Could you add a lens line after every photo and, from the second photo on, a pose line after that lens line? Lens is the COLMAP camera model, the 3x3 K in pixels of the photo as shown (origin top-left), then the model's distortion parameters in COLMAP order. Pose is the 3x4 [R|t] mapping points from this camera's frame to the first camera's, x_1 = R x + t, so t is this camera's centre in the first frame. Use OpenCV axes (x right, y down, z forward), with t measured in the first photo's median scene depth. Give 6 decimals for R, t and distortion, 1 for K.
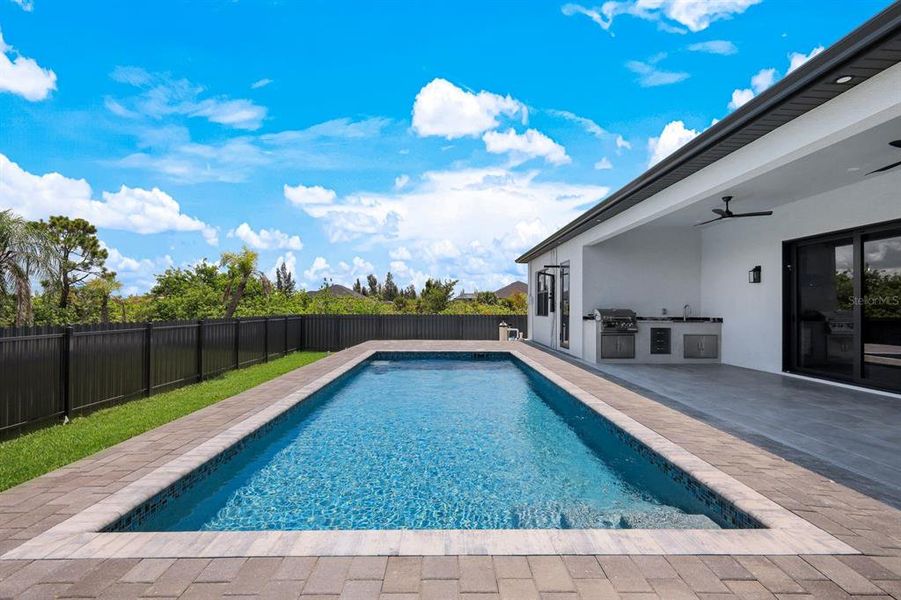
lens RADIAL K [[392.6, 0, 452.4], [0, 392.6, 302.0], [0, 0, 1]] dist [0.004276, 0.000548]
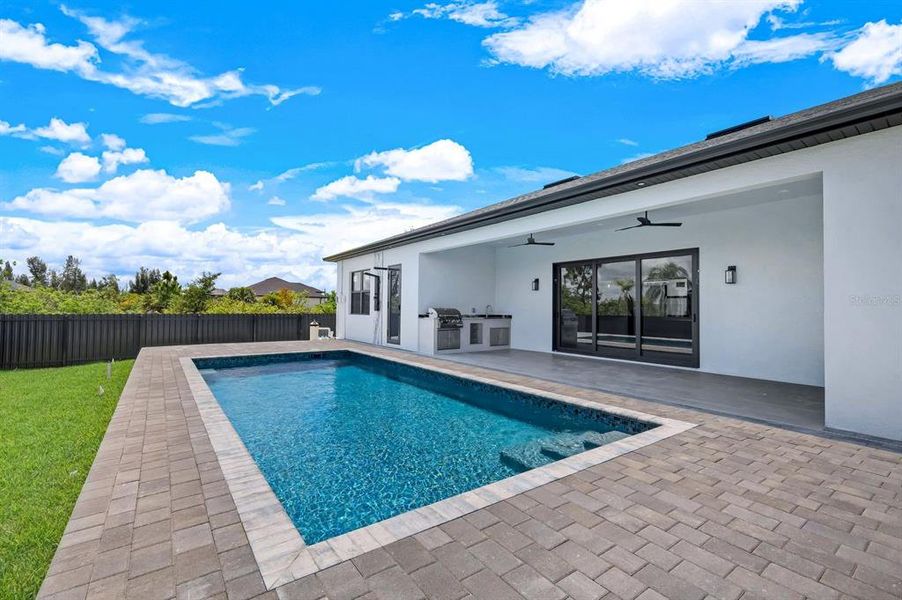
lens RADIAL K [[397.4, 0, 447.1], [0, 397.4, 294.9], [0, 0, 1]] dist [0.010568, 0.000511]
pose [[0.816847, 0.022636, 0.576409, -0.278225], [-0.014851, 0.999724, -0.018213, -0.000735], [-0.576662, 0.006317, 0.816958, 0.005849]]
